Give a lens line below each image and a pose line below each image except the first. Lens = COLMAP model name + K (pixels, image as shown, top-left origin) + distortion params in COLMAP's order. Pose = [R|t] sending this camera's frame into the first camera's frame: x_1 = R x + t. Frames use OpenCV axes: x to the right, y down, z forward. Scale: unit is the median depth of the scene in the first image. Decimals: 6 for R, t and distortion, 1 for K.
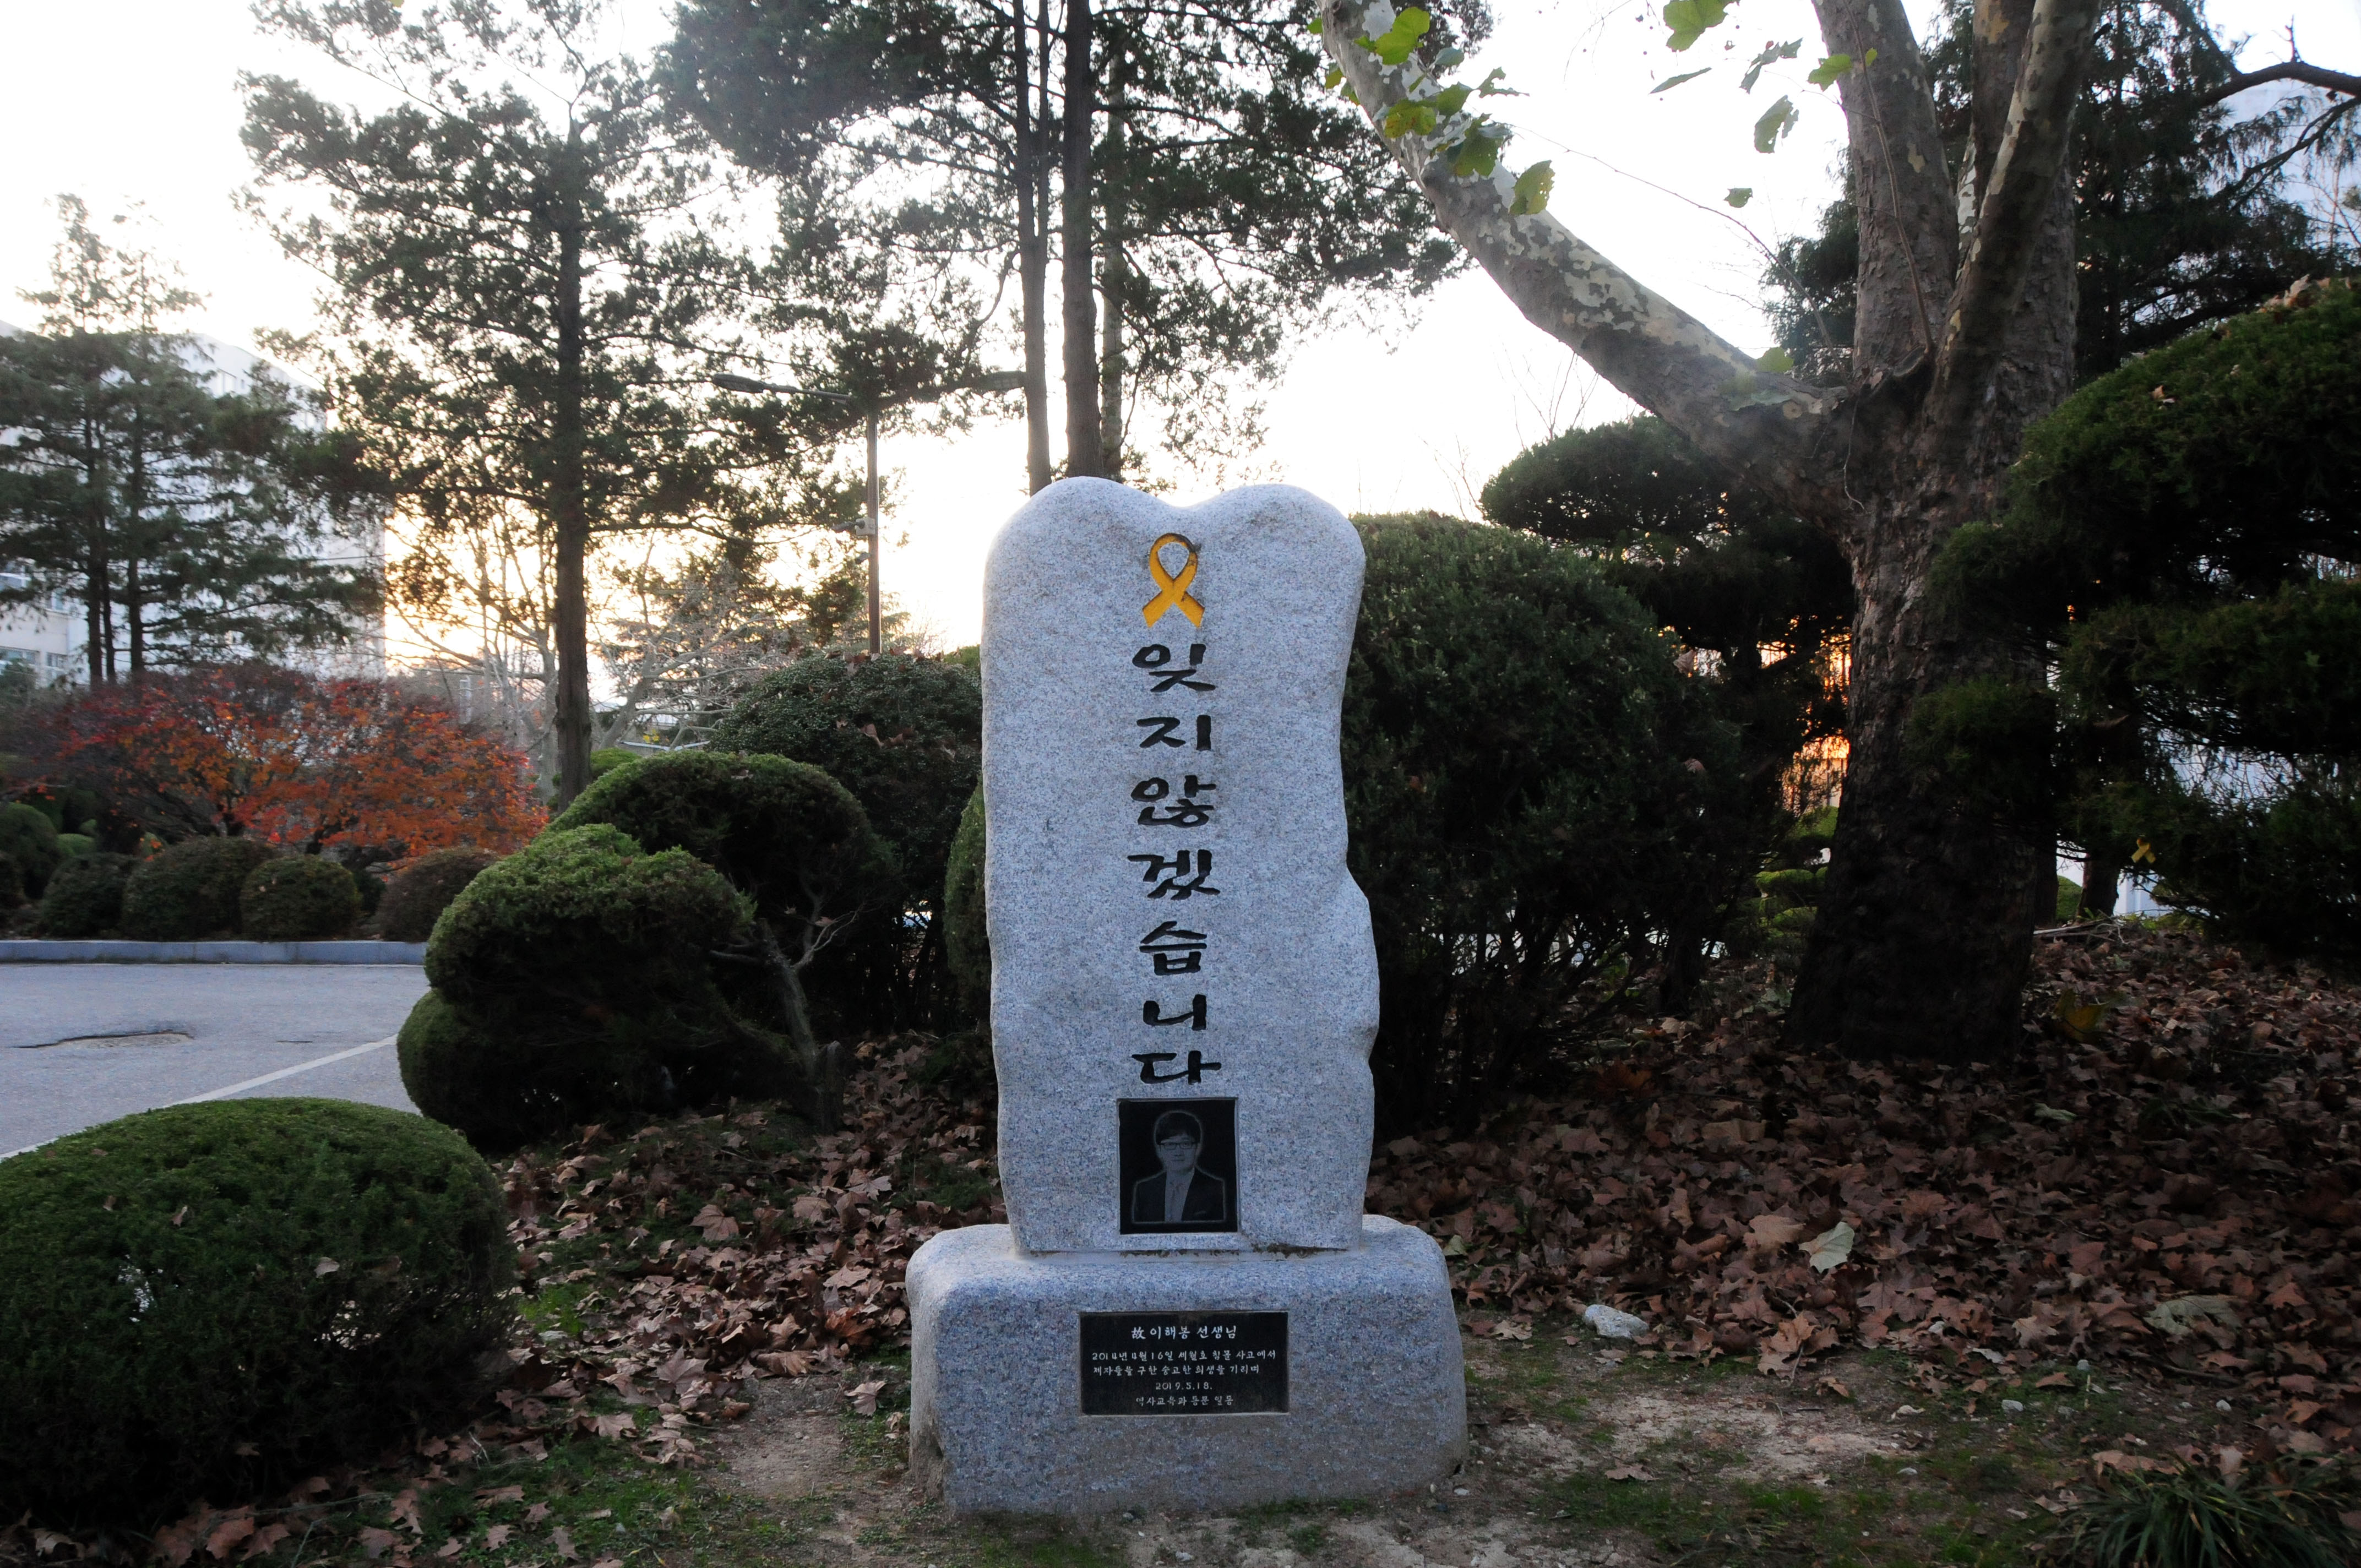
lens RADIAL K [[1857.3, 0, 1176.4], [0, 1857.3, 799.6], [0, 0, 1]] dist [-0.138507, 0.083420]
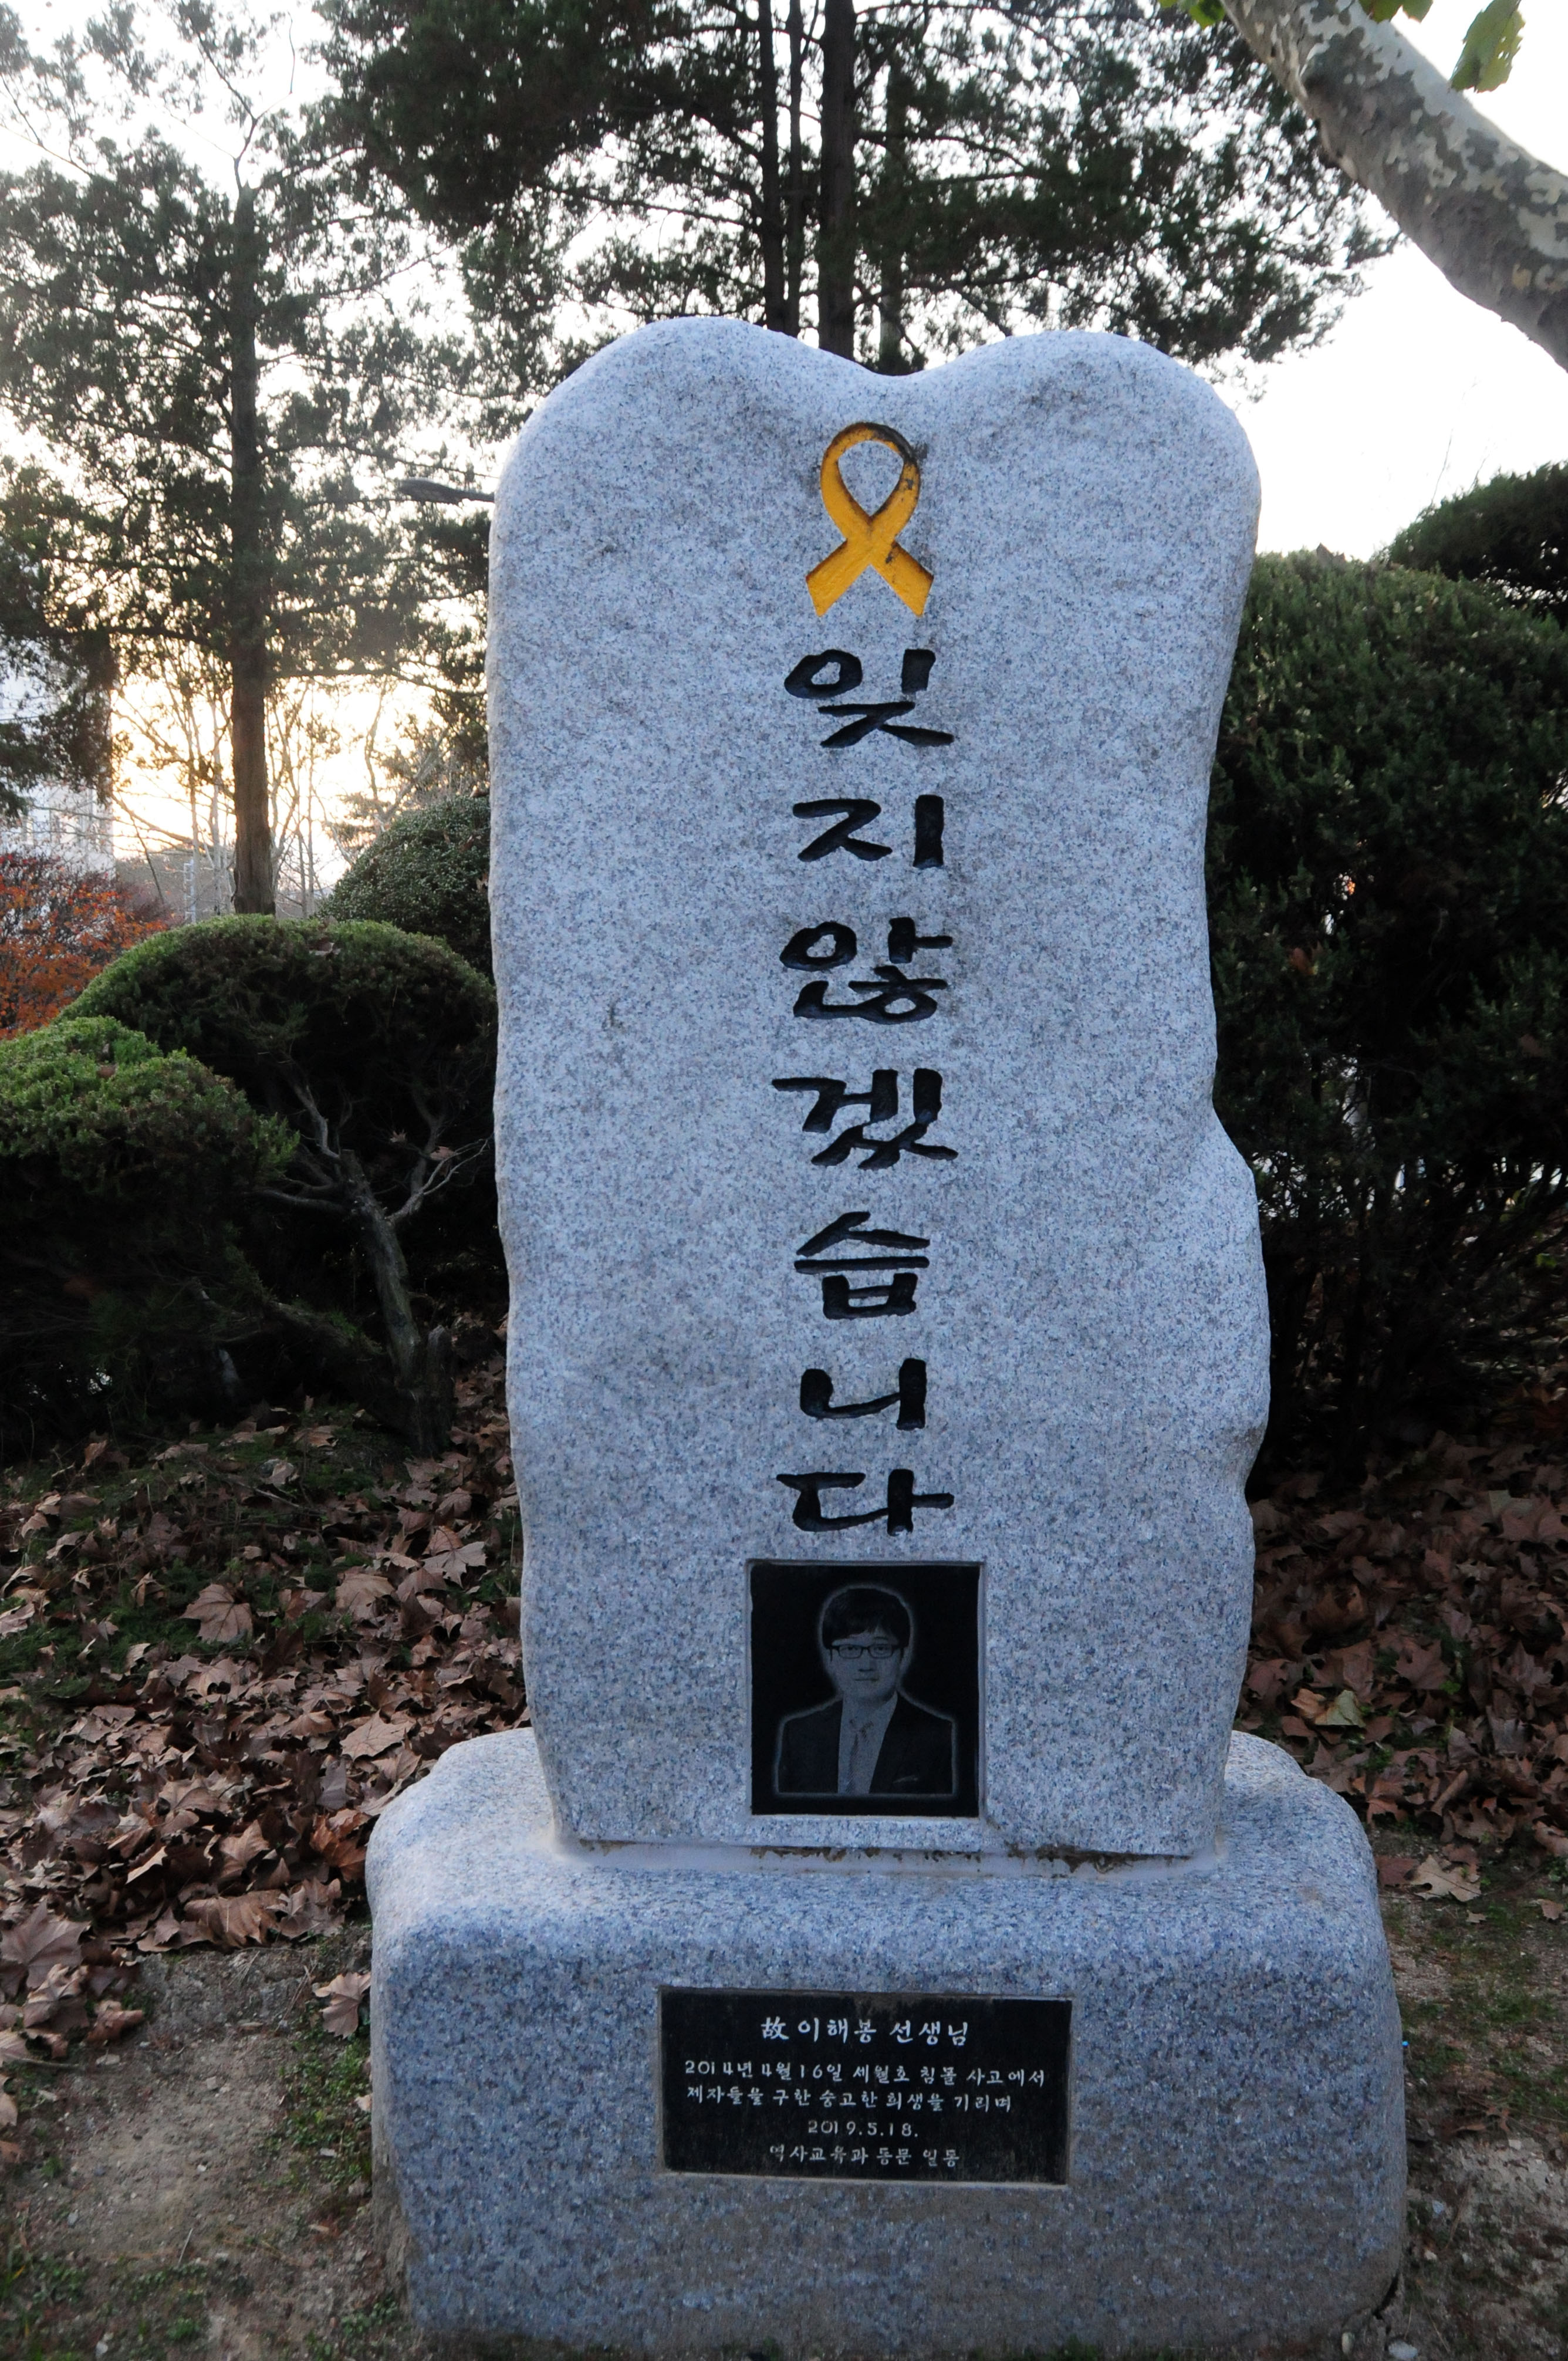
lens RADIAL K [[1857.3, 0, 860.4], [0, 1857.3, 1199.7], [0, 0, 1]] dist [-0.138507, 0.083420]
pose [[0.998180, 0.016501, -0.057996, 0.019401], [-0.010231, 0.994227, 0.106804, 0.006443], [0.059423, -0.106017, 0.992587, 0.366343]]
